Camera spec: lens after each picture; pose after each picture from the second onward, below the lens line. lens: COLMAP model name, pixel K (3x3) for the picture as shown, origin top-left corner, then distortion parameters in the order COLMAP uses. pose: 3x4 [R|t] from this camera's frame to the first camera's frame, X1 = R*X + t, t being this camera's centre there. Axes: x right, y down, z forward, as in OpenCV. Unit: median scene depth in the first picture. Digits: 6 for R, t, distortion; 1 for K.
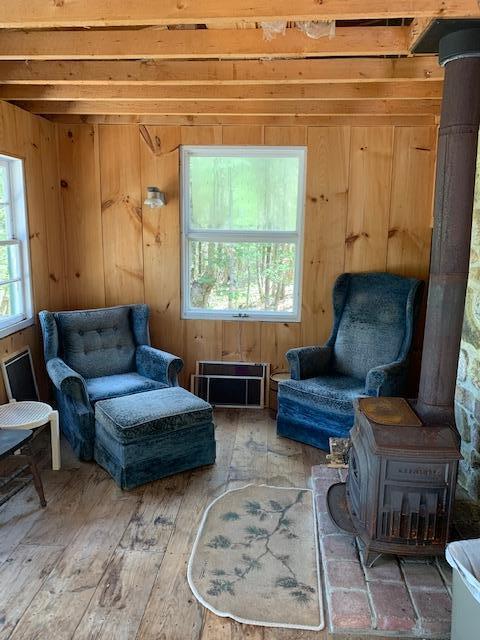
lens RADIAL K [[496.5, 0, 237.1], [0, 496.5, 314.5], [0, 0, 1]] dist [0.059919, -0.059838]
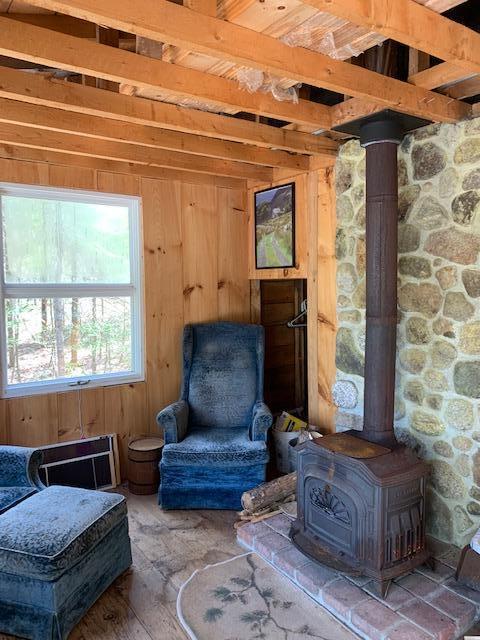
lens RADIAL K [[496.5, 0, 238.0], [0, 496.5, 317.6], [0, 0, 1]] dist [0.059919, -0.059838]
pose [[0.779582, -0.063200, 0.623103, -0.329968], [0.123048, 0.990961, -0.053438, -0.032526], [-0.614093, 0.118331, 0.780312, 0.166454]]
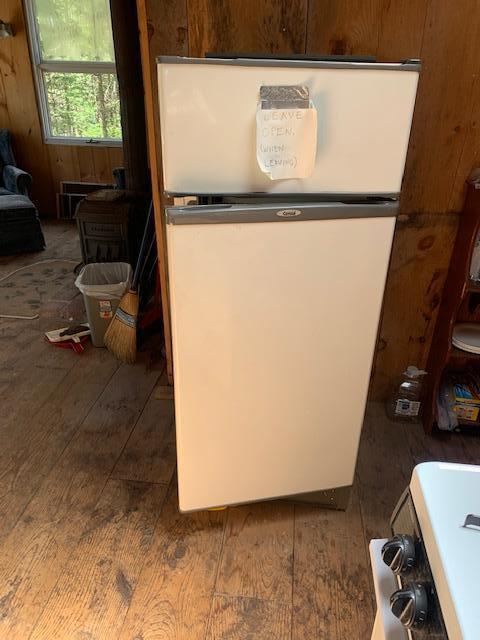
lens RADIAL K [[496.5, 0, 237.9], [0, 496.5, 319.8], [0, 0, 1]] dist [0.059919, -0.059838]
pose [[0.998855, 0.025628, -0.040399, 0.449948], [-0.013458, 0.960840, 0.276778, 0.081115], [0.045910, -0.275917, 0.960084, -0.275043]]
